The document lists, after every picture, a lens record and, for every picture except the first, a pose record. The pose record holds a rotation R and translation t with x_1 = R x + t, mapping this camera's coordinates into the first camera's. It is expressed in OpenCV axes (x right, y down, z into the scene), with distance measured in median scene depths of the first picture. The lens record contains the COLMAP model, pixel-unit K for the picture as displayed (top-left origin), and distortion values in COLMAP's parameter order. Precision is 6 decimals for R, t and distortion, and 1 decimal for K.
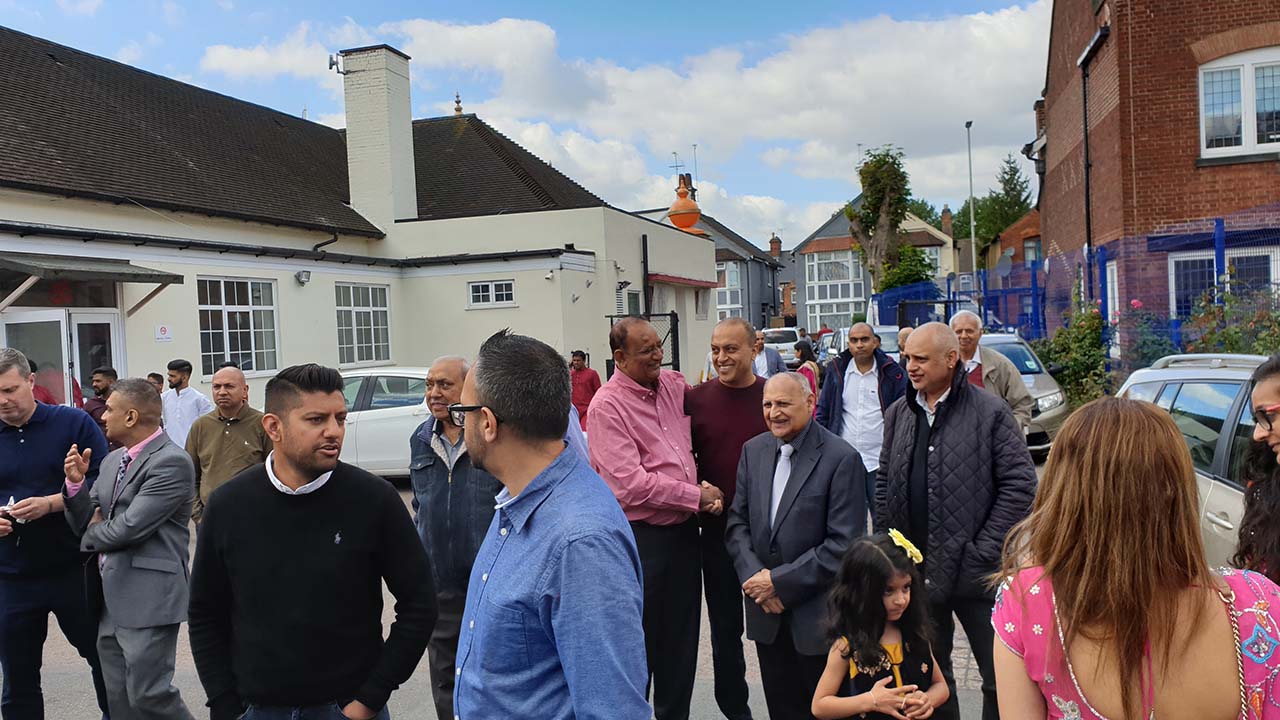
lens RADIAL K [[1014.8, 0, 614.2], [0, 1014.8, 365.9], [0, 0, 1]] dist [0.027013, -0.006962]
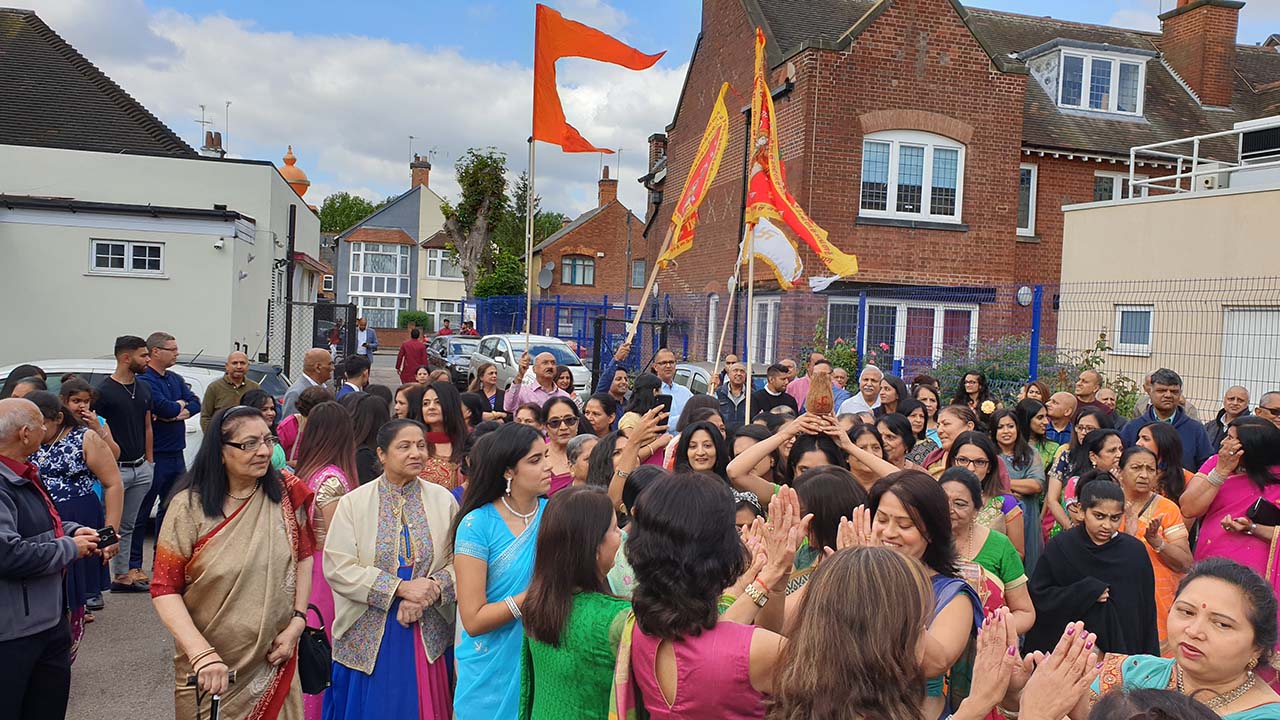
lens RADIAL K [[1018.4, 0, 663.2], [0, 1018.4, 364.1], [0, 0, 1]] dist [0.014665, -0.002678]
pose [[0.850568, 0.065030, 0.521829, -0.170754], [-0.067030, 0.997637, -0.015069, -0.006687], [-0.521576, -0.022161, 0.852917, 0.129774]]
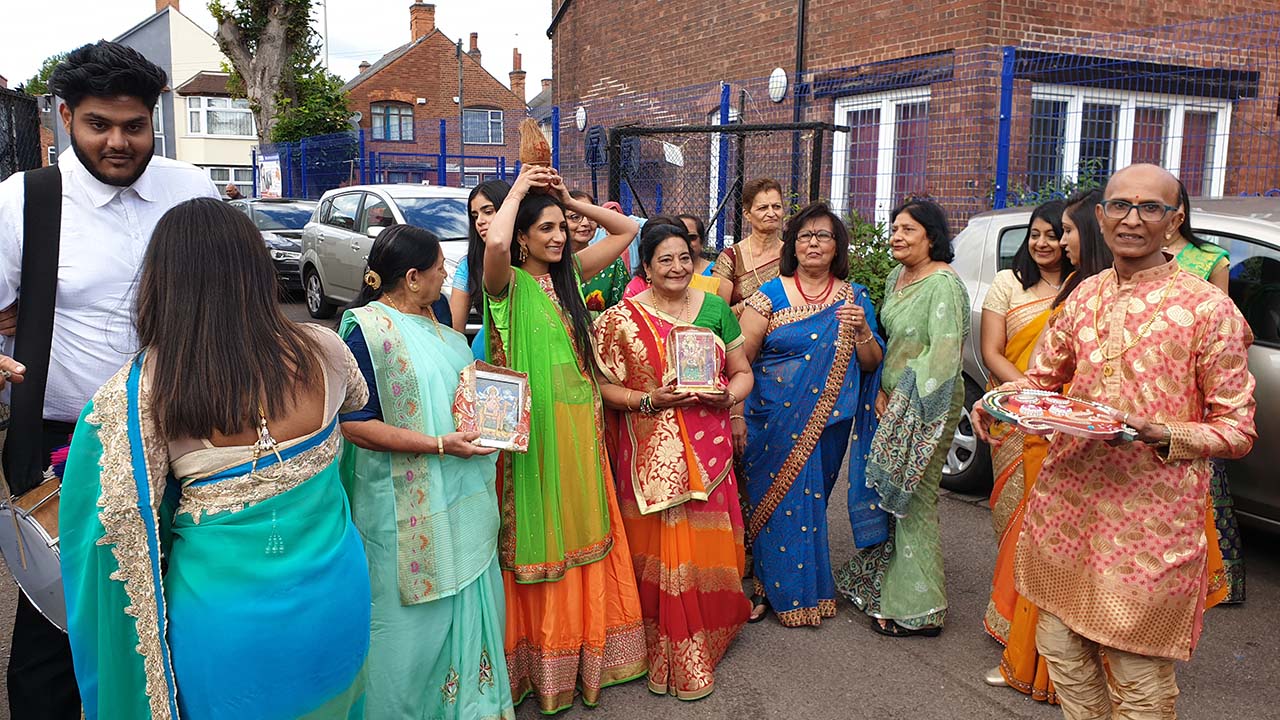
lens RADIAL K [[1018.4, 0, 663.2], [0, 1018.4, 364.1], [0, 0, 1]] dist [0.014665, -0.002678]
pose [[0.729908, -0.051840, 0.681577, -0.022875], [-0.023564, 0.994619, 0.100886, -0.002703], [-0.683139, -0.089698, 0.724759, 0.637144]]
